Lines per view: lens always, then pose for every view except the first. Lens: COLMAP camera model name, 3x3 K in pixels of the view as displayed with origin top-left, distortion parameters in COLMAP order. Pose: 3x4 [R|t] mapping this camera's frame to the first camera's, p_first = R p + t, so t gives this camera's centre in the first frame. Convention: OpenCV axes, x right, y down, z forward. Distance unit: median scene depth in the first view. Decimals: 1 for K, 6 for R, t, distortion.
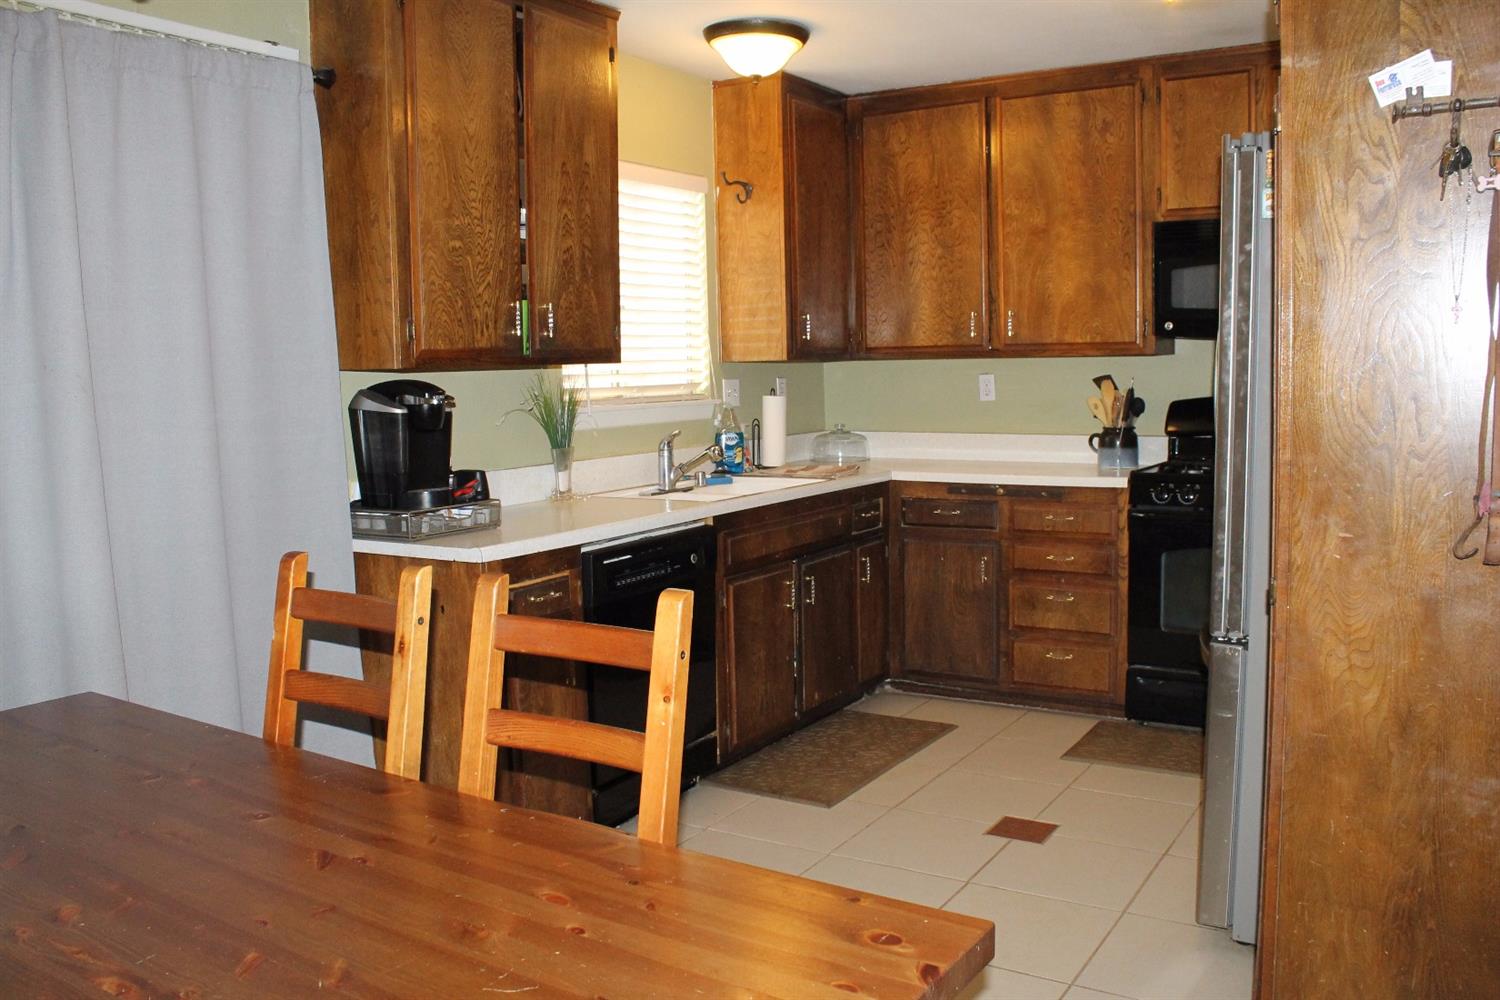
lens RADIAL K [[1257.3, 0, 766.9], [0, 1257.3, 488.1], [0, 0, 1]] dist [-0.174541, 0.159405]
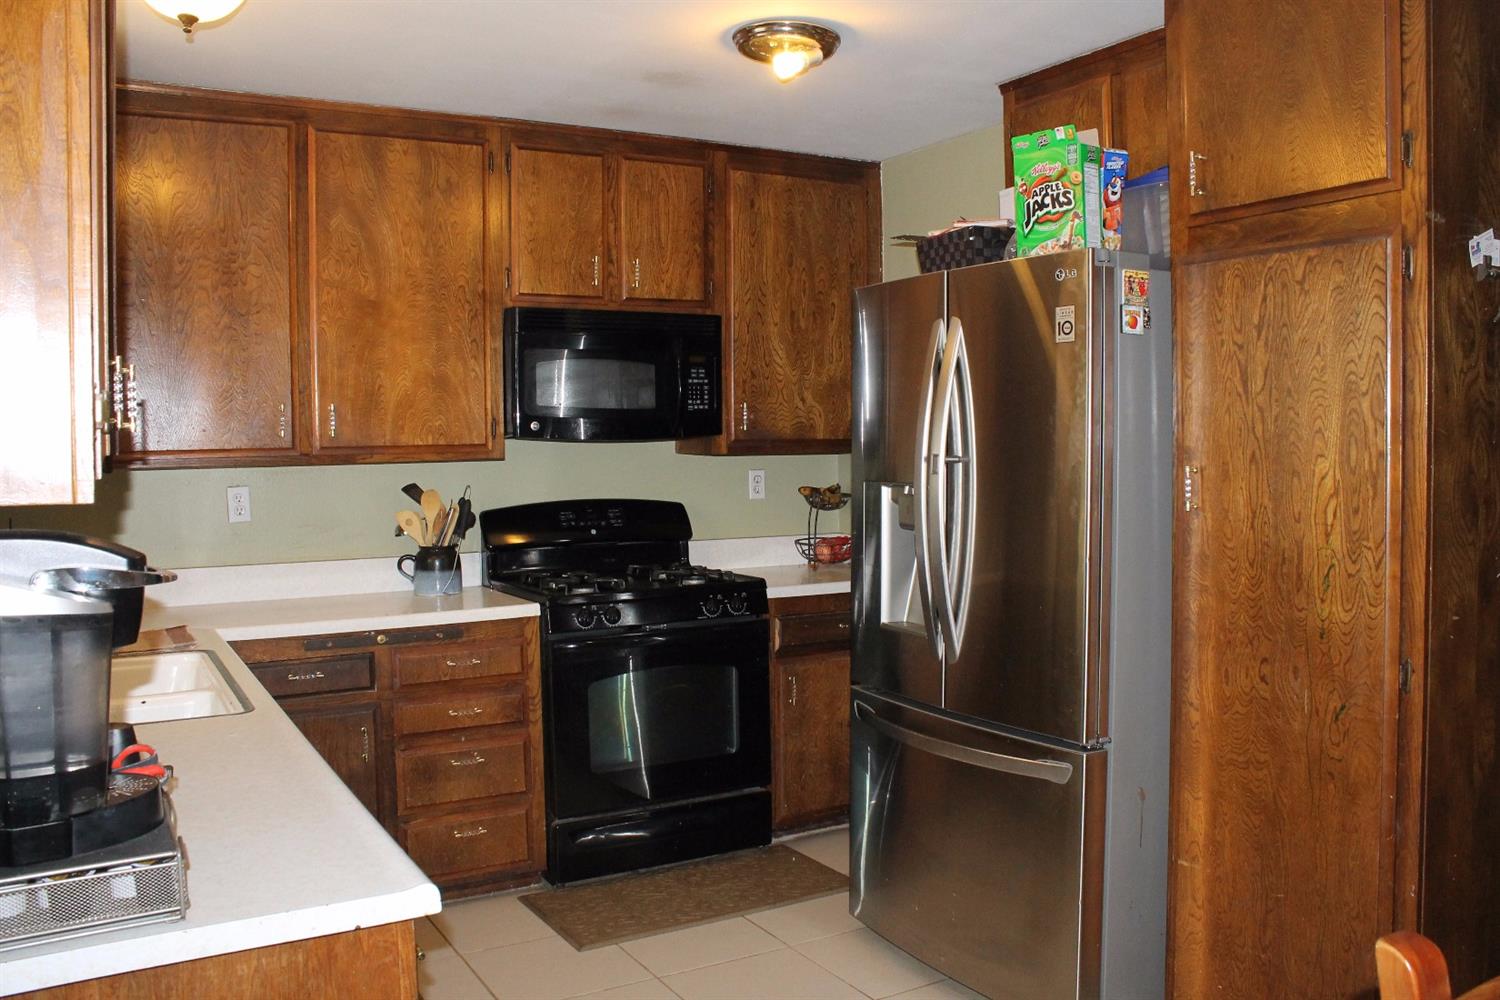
lens RADIAL K [[1257.3, 0, 766.9], [0, 1257.3, 488.1], [0, 0, 1]] dist [-0.174541, 0.159405]
pose [[0.475435, -0.023656, 0.879433, -0.414380], [0.090417, 0.995659, -0.022099, -0.058333], [-0.875092, 0.090023, 0.475510, 0.480996]]
